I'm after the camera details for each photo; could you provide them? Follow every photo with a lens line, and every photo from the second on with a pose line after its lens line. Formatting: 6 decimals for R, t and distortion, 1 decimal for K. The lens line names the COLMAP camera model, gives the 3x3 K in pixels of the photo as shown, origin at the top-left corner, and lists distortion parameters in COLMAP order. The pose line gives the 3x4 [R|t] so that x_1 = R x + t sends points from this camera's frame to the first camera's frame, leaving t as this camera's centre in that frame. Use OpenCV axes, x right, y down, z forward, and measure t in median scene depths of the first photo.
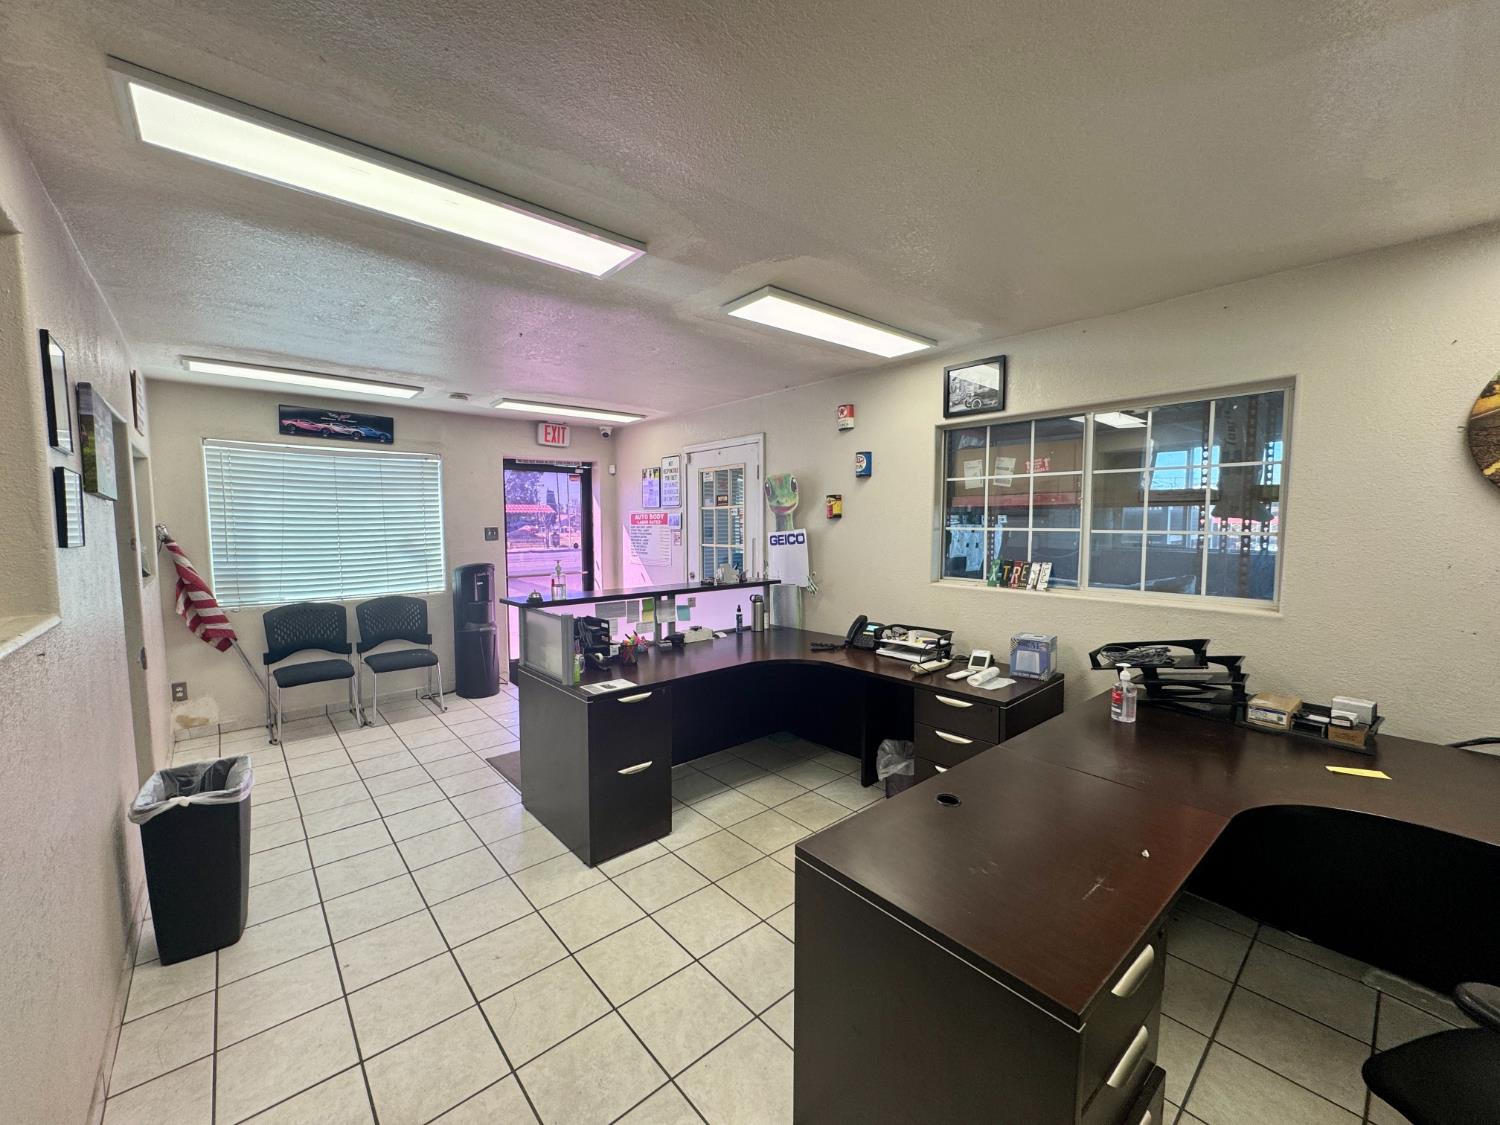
lens RADIAL K [[600.0, 0, 744.3], [0, 600.0, 564.4], [0, 0, 1]] dist [-0.002283, -0.000080]
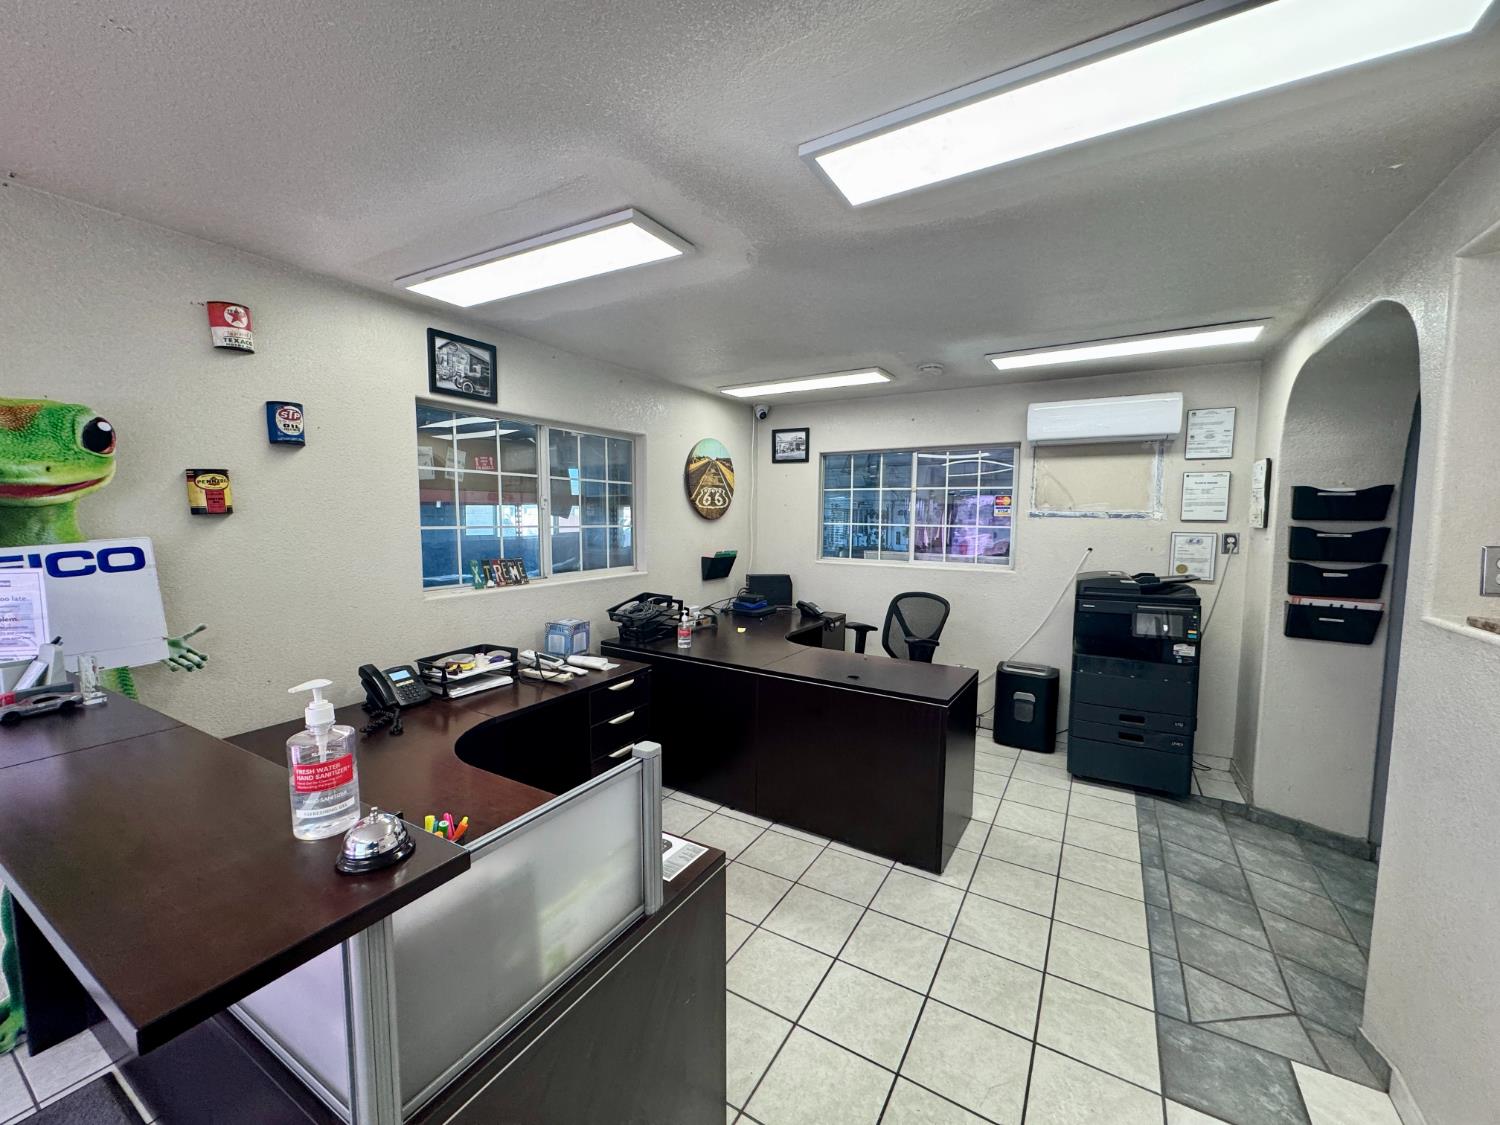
lens RADIAL K [[600.0, 0, 749.6], [0, 600.0, 564.8], [0, 0, 1]] dist [-0.002283, -0.000080]
pose [[-0.303718, -0.079644, 0.949427, -0.585401], [0.063592, 0.992583, 0.103607, -0.068989], [-0.950637, 0.091843, -0.296401, 0.858732]]
